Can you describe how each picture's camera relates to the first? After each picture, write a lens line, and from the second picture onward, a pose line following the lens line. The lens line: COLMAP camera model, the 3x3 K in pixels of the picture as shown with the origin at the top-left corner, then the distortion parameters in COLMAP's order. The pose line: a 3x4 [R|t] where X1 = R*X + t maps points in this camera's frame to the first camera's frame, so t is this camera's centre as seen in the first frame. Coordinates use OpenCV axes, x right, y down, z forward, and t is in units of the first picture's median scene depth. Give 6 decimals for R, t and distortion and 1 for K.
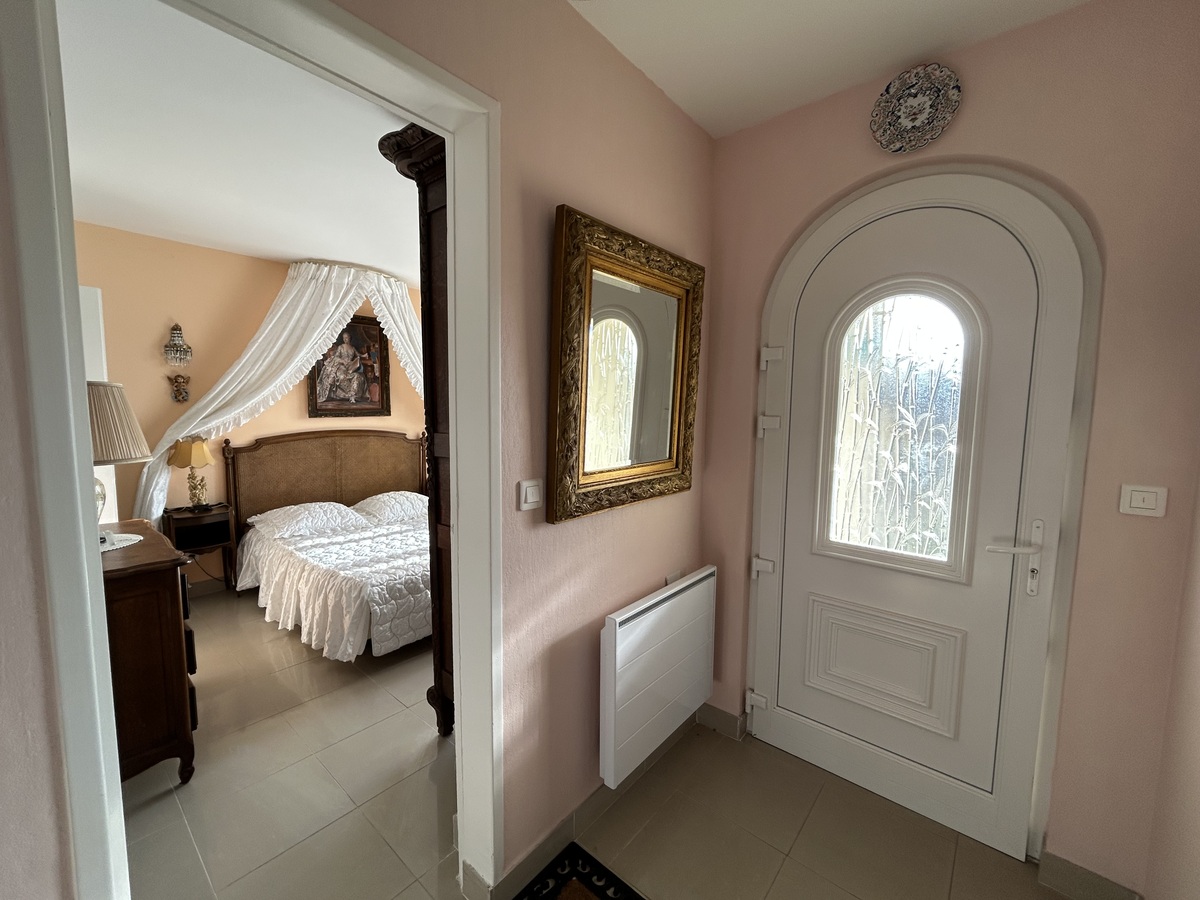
lens RADIAL K [[485.9, 0, 597.5], [0, 485.9, 448.4], [0, 0, 1]] dist [-0.002676, 0.000173]
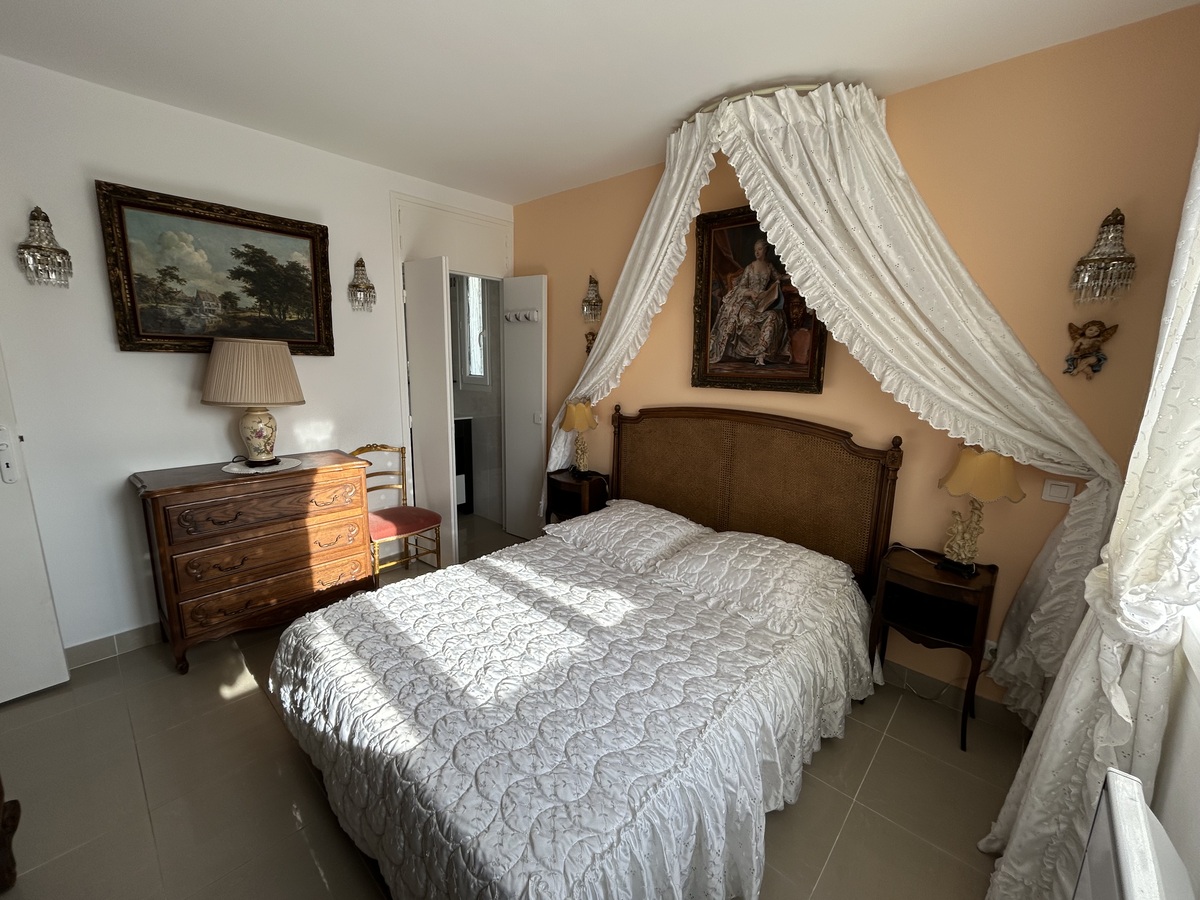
lens RADIAL K [[485.9, 0, 597.9], [0, 485.9, 451.3], [0, 0, 1]] dist [-0.002676, 0.000173]
pose [[0.000907, 0.184169, -0.982894, 0.080836], [-0.116431, 0.976229, 0.182813, -0.079609], [0.993198, 0.114273, 0.022329, 0.829869]]
